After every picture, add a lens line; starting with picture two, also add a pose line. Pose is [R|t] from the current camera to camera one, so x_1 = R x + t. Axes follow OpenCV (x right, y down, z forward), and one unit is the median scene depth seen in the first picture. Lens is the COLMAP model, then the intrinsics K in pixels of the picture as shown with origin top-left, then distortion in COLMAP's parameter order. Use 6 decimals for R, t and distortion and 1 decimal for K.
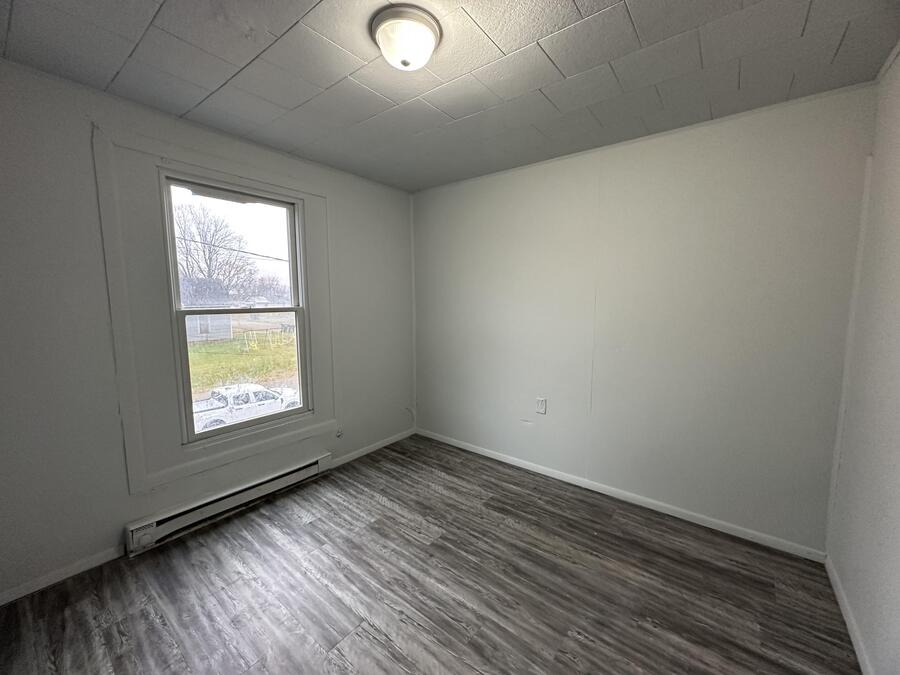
lens RADIAL K [[357.5, 0, 454.4], [0, 357.5, 336.8], [0, 0, 1]] dist [-0.008116, -0.000196]
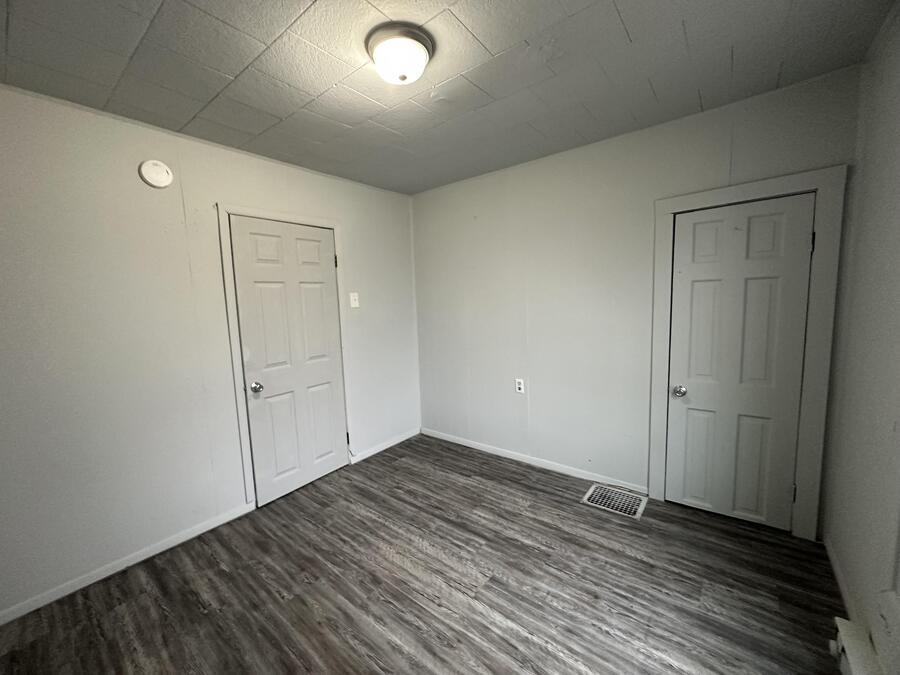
lens RADIAL K [[357.5, 0, 454.4], [0, 357.5, 336.8], [0, 0, 1]] dist [-0.008116, -0.000196]
pose [[-0.999271, 0.037428, 0.007560, -0.224962], [0.038183, 0.978738, 0.201530, -0.185467], [0.000144, 0.201671, -0.979453, 1.819480]]
